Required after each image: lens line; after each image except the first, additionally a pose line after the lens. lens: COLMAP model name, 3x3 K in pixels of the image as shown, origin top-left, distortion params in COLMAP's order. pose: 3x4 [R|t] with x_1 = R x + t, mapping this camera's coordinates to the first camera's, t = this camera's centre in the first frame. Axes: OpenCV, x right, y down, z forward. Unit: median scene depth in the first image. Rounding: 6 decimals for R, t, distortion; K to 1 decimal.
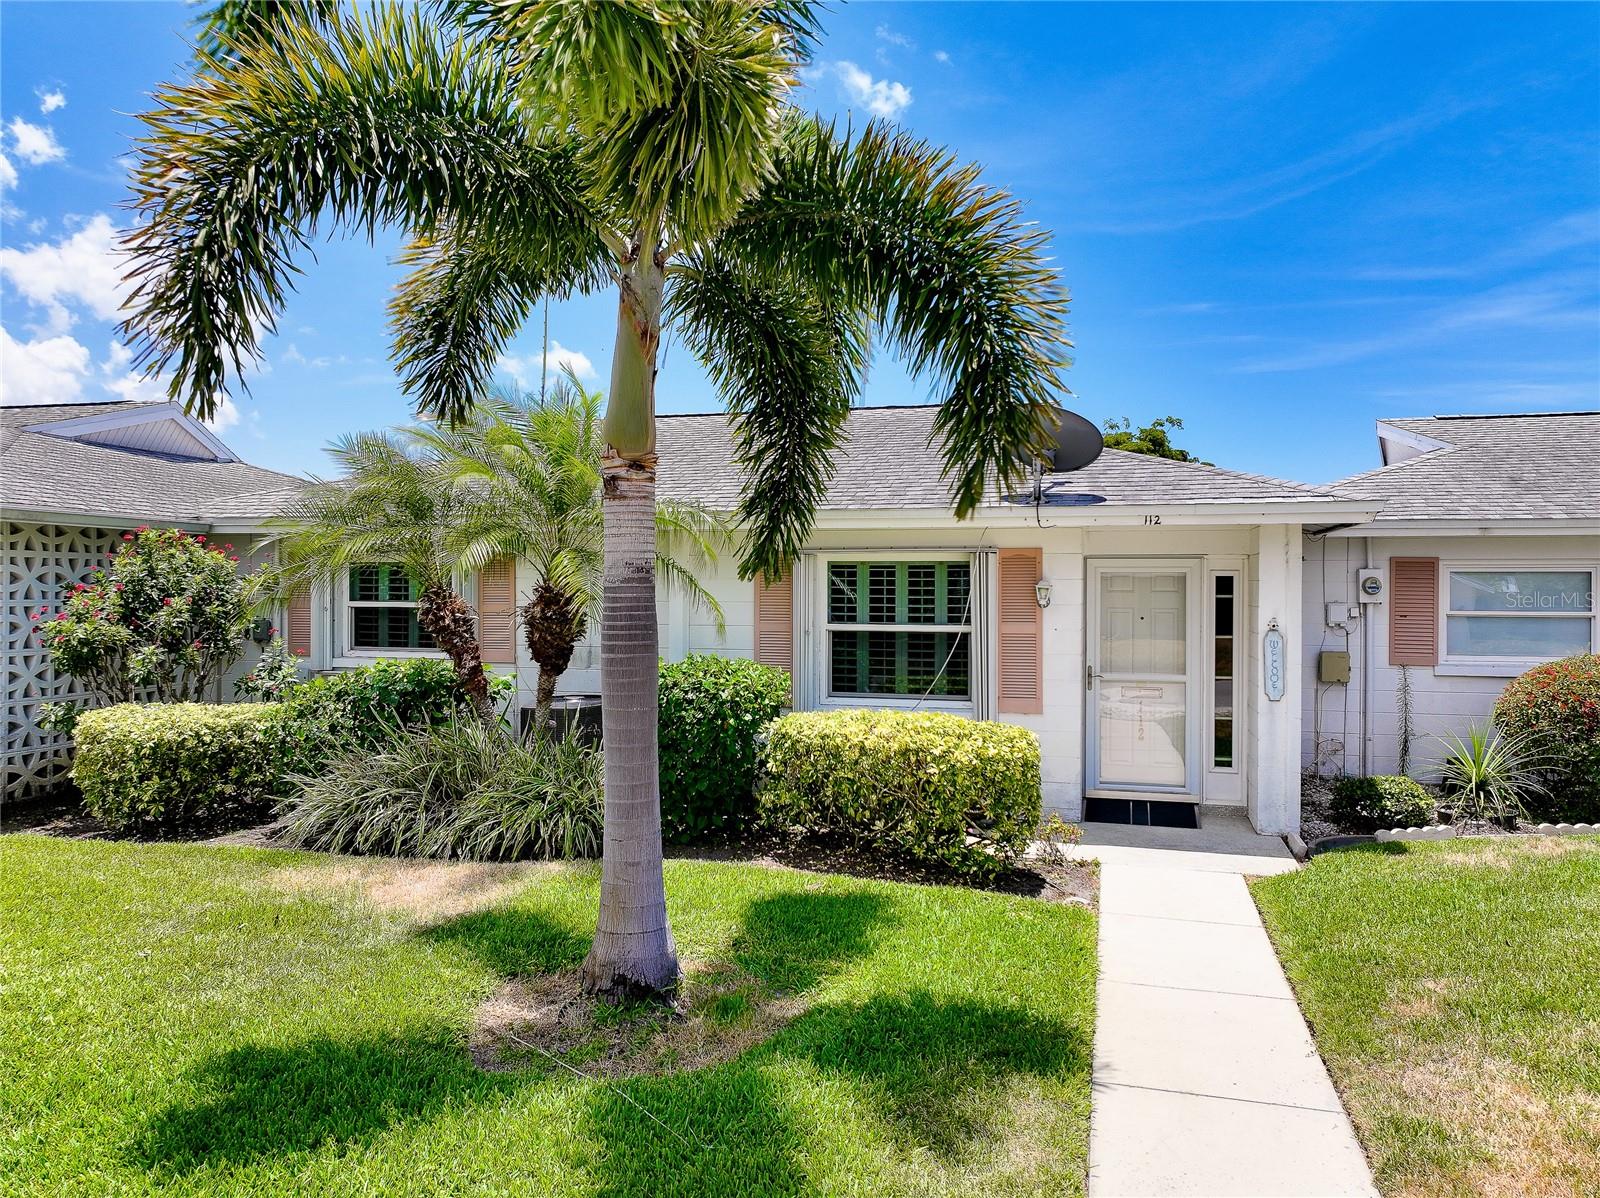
lens RADIAL K [[1108.0, 0, 803.1], [0, 1108.0, 597.4], [0, 0, 1]] dist [0.003443, 0.012609]
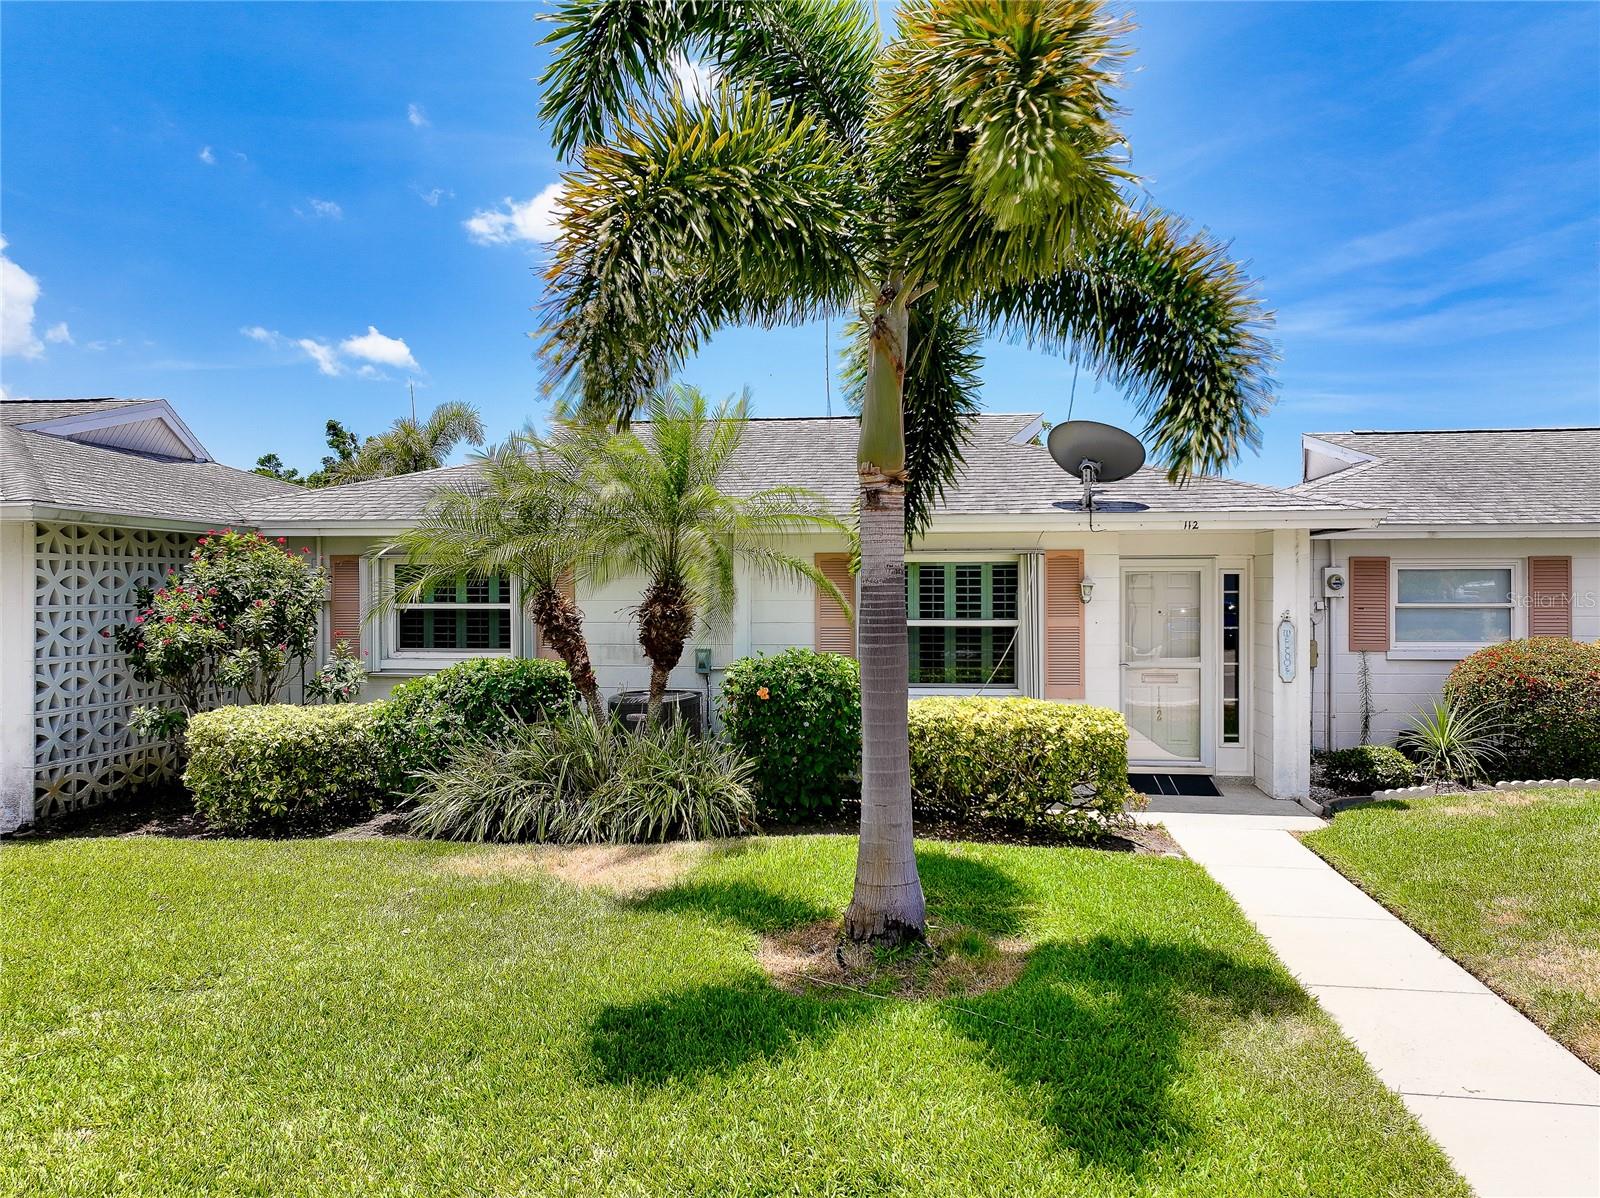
lens RADIAL K [[1120.3, 0, 809.4], [0, 1120.3, 595.9], [0, 0, 1]] dist [0.006085, 0.004849]
pose [[0.990088, -0.007667, 0.140241, -0.233786], [0.007855, 0.999969, -0.000788, 0.000637], [-0.140231, 0.001882, 0.990117, -0.084013]]
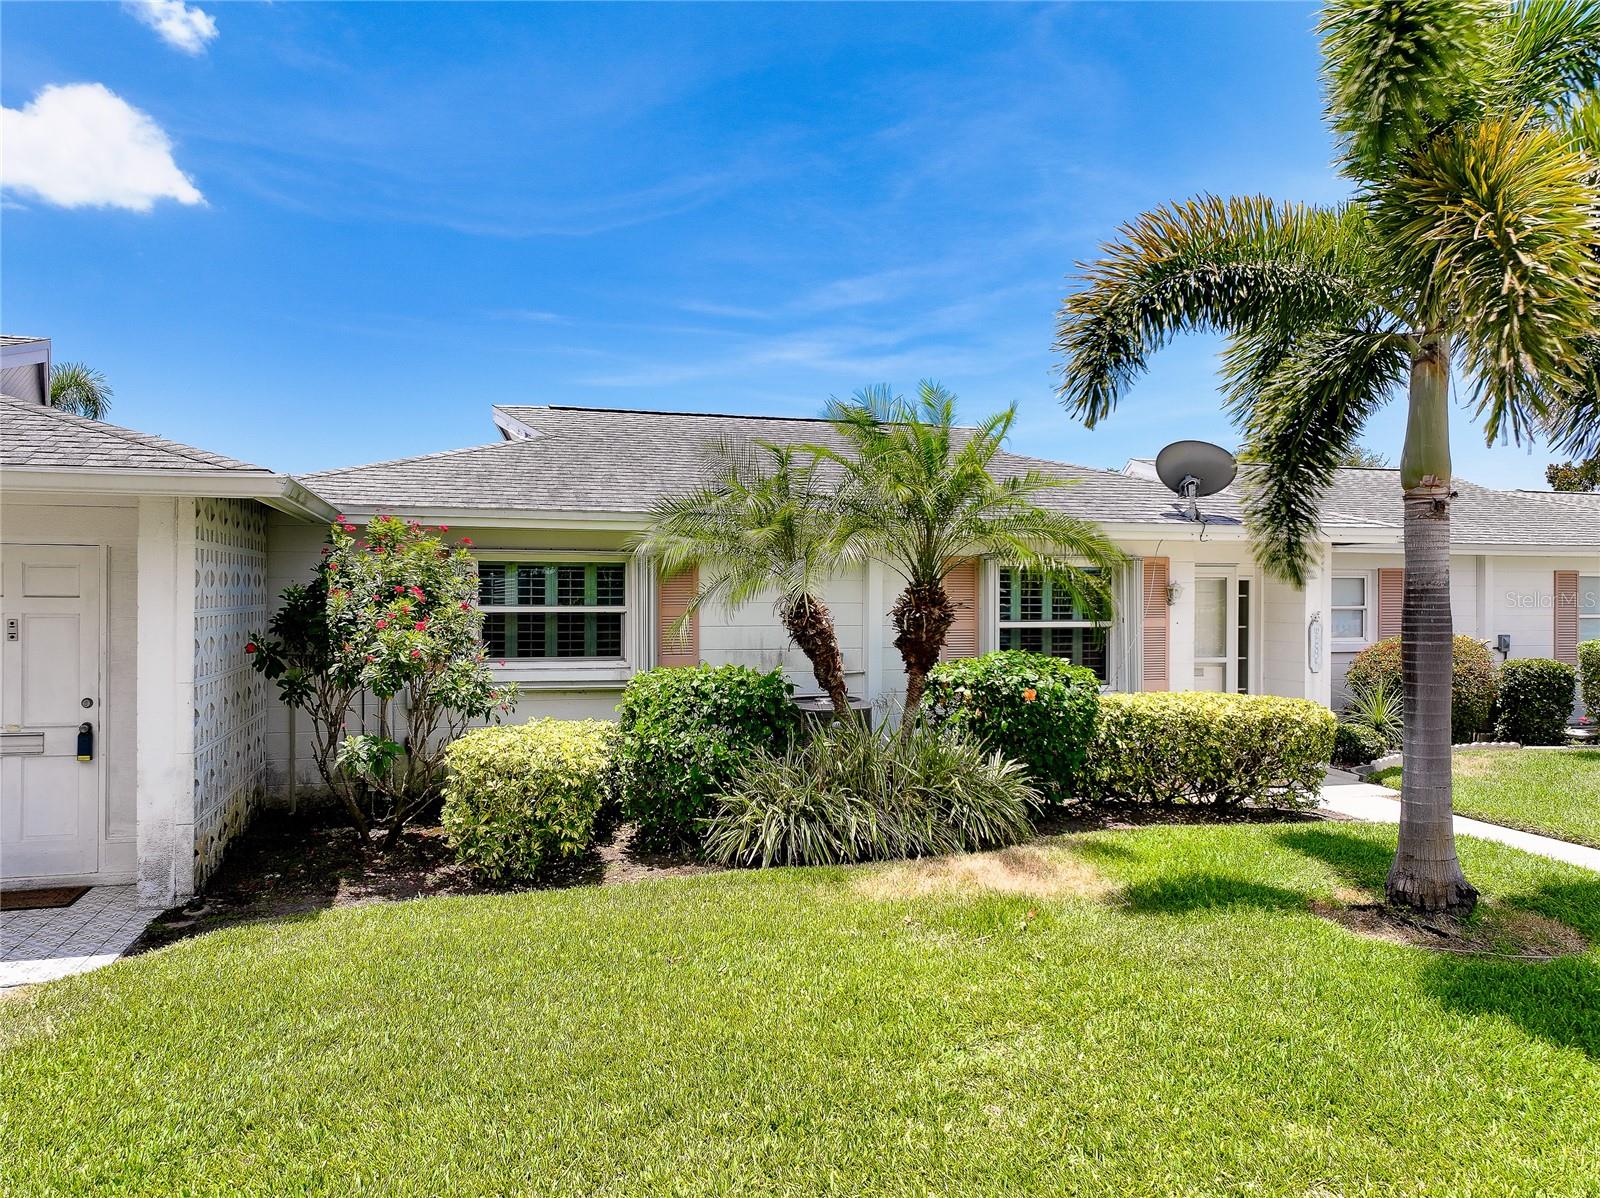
lens RADIAL K [[1114.3, 0, 798.9], [0, 1114.3, 604.4], [0, 0, 1]] dist [0.003982, 0.004407]
pose [[0.852964, -0.007714, 0.521913, -0.848996], [0.005478, 0.999968, 0.005827, -0.001694], [-0.521941, -0.002111, 0.852979, 0.168955]]
